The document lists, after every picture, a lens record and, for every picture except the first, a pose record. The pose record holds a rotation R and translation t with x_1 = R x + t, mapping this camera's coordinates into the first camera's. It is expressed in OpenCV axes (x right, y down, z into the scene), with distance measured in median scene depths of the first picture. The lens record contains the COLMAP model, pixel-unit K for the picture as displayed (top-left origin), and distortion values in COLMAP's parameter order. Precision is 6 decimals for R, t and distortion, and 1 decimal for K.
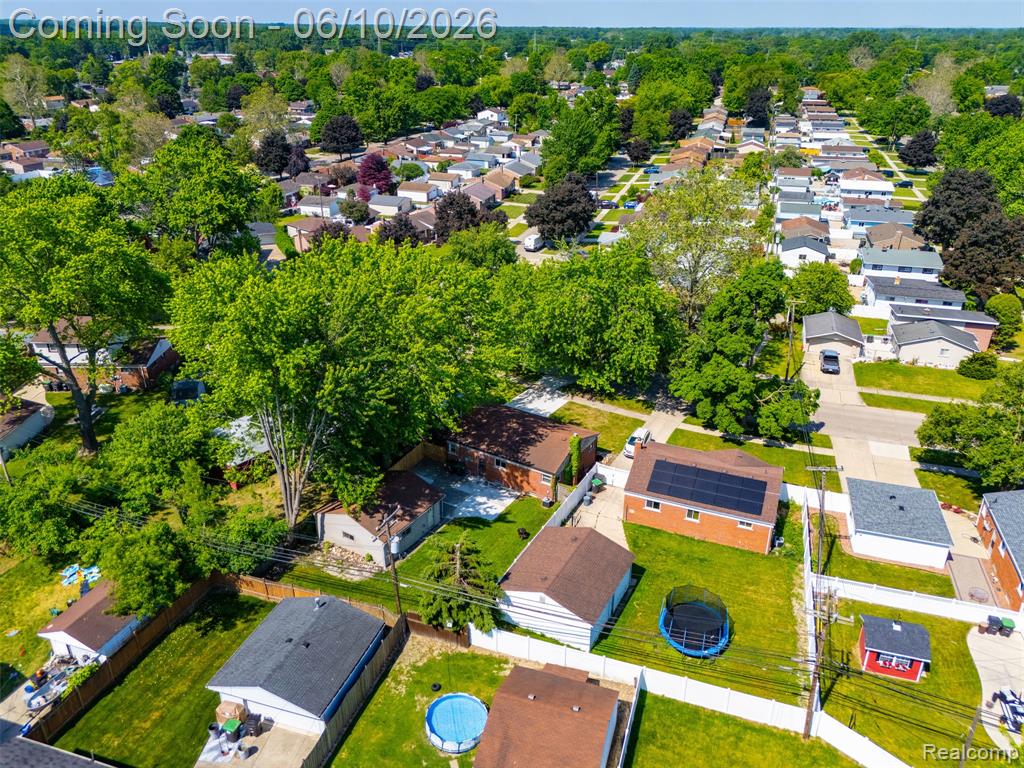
lens RADIAL K [[747.4, 0, 515.3], [0, 747.4, 392.0], [0, 0, 1]] dist [0.067358, -0.064144]
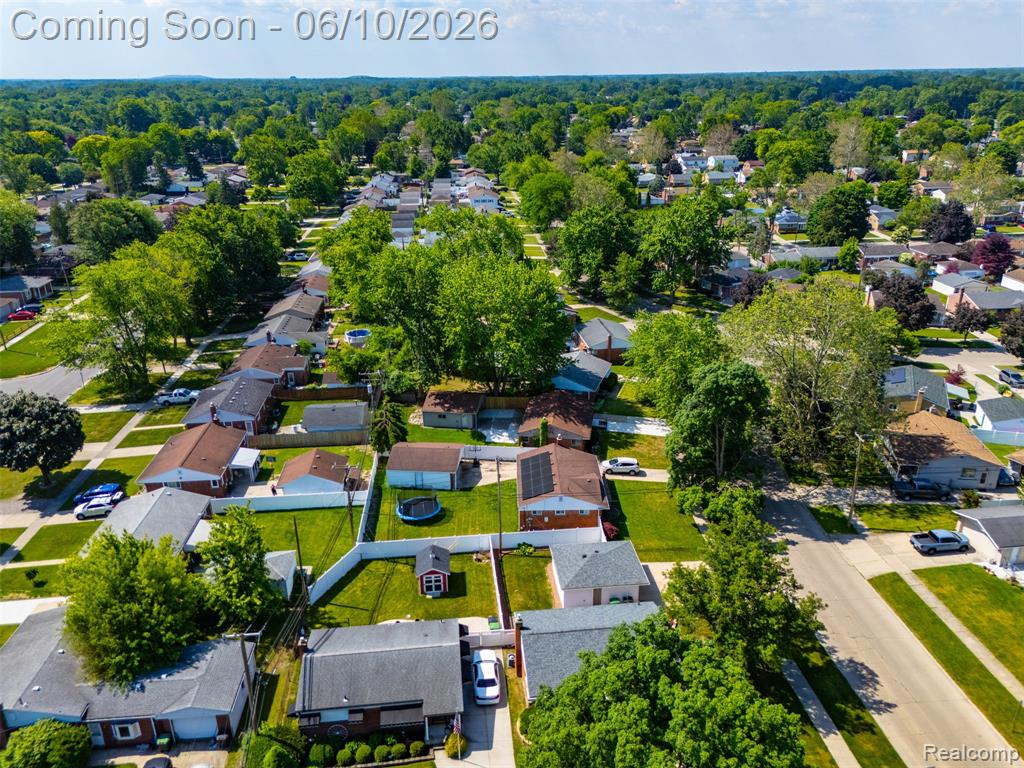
lens RADIAL K [[747.4, 0, 515.3], [0, 747.4, 392.0], [0, 0, 1]] dist [0.067358, -0.064144]
pose [[0.392883, 0.344789, -0.852504, 1.077188], [-0.394997, 0.900445, 0.182141, -0.192532], [0.830434, 0.265176, 0.489961, 0.211512]]
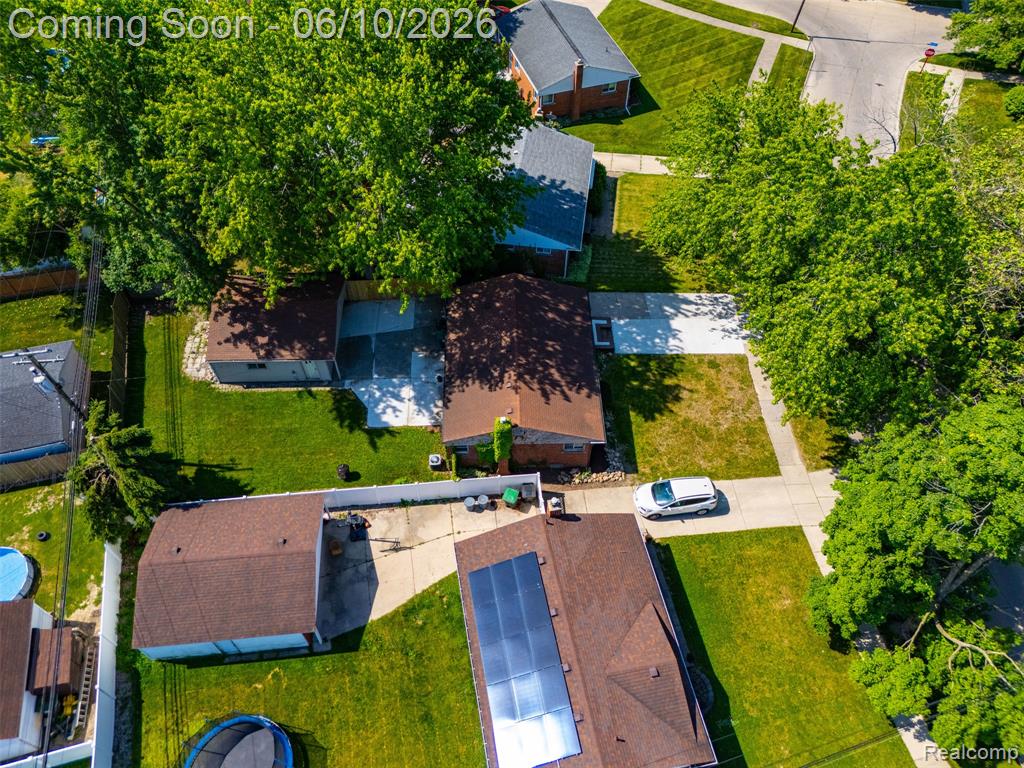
lens RADIAL K [[747.4, 0, 515.3], [0, 747.4, 392.0], [0, 0, 1]] dist [0.067358, -0.064144]
pose [[0.553223, 0.669003, -0.496366, 0.317693], [-0.373627, 0.731830, 0.569936, -0.262112], [0.744545, -0.129846, 0.654823, 0.530804]]
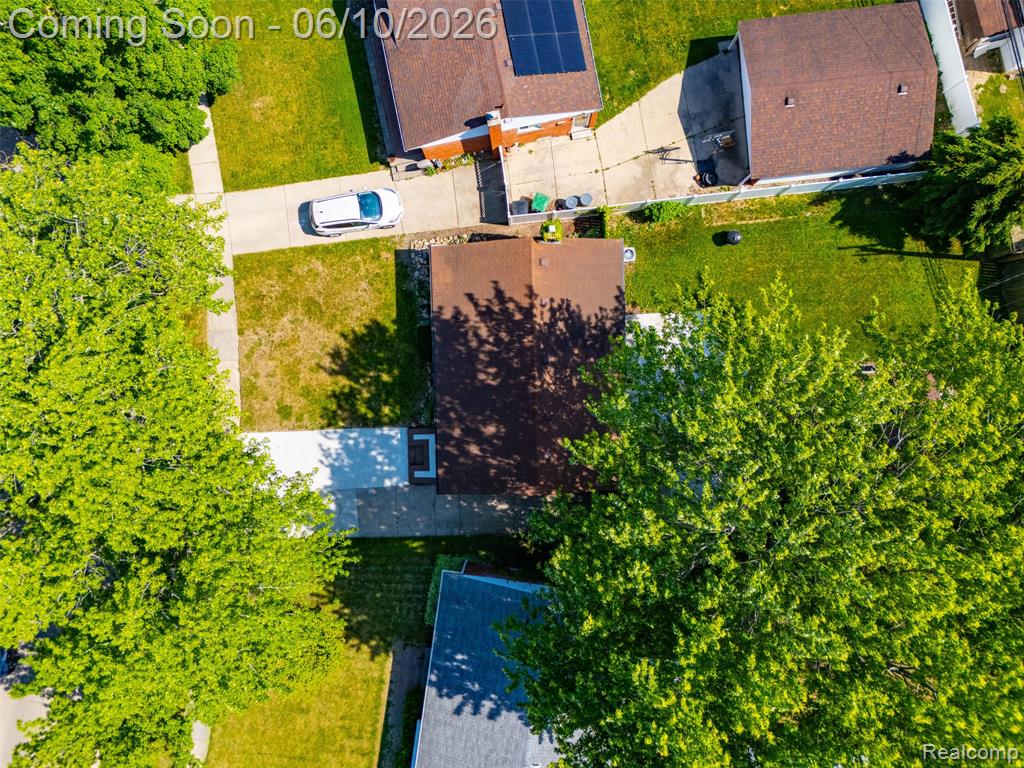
lens RADIAL K [[747.4, 0, 515.3], [0, 747.4, 392.0], [0, 0, 1]] dist [0.067358, -0.064144]
pose [[-0.553443, -0.832884, 0.002328, 0.010062], [0.382766, -0.251859, 0.888852, -0.363097], [-0.739724, 0.492820, 0.458189, 0.719301]]
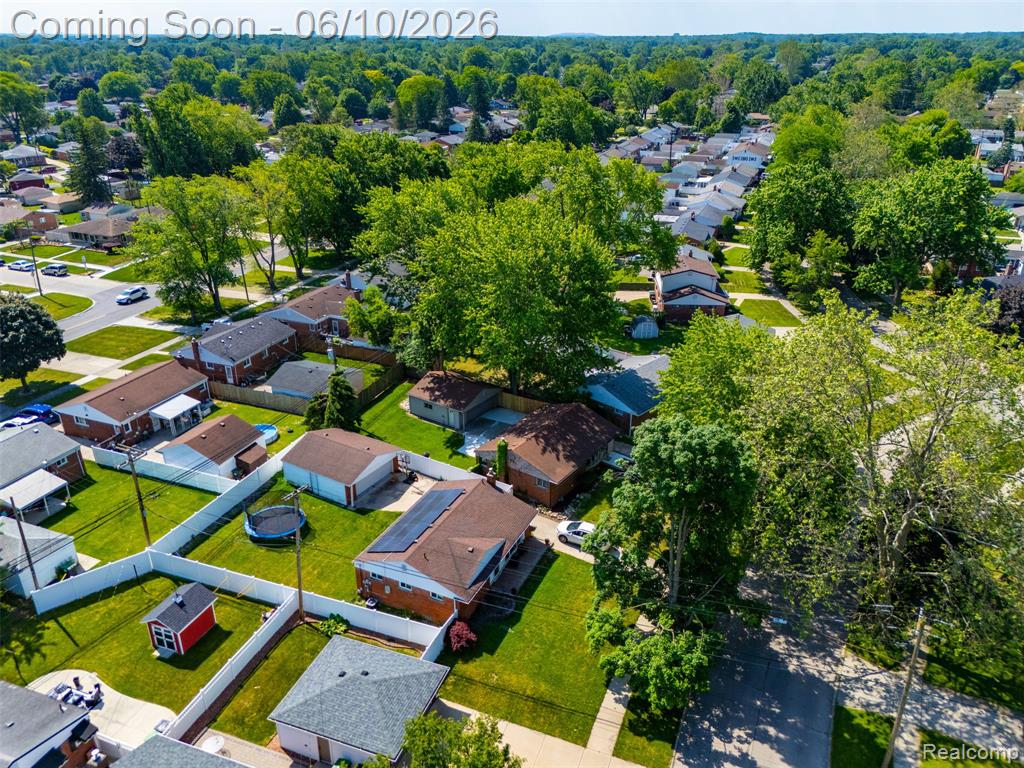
lens RADIAL K [[747.4, 0, 515.3], [0, 747.4, 392.0], [0, 0, 1]] dist [0.067358, -0.064144]
pose [[-0.056514, 0.419132, -0.906165, 0.826898], [-0.441291, 0.803660, 0.399241, -0.344496], [0.895583, 0.422445, 0.139541, 0.730231]]
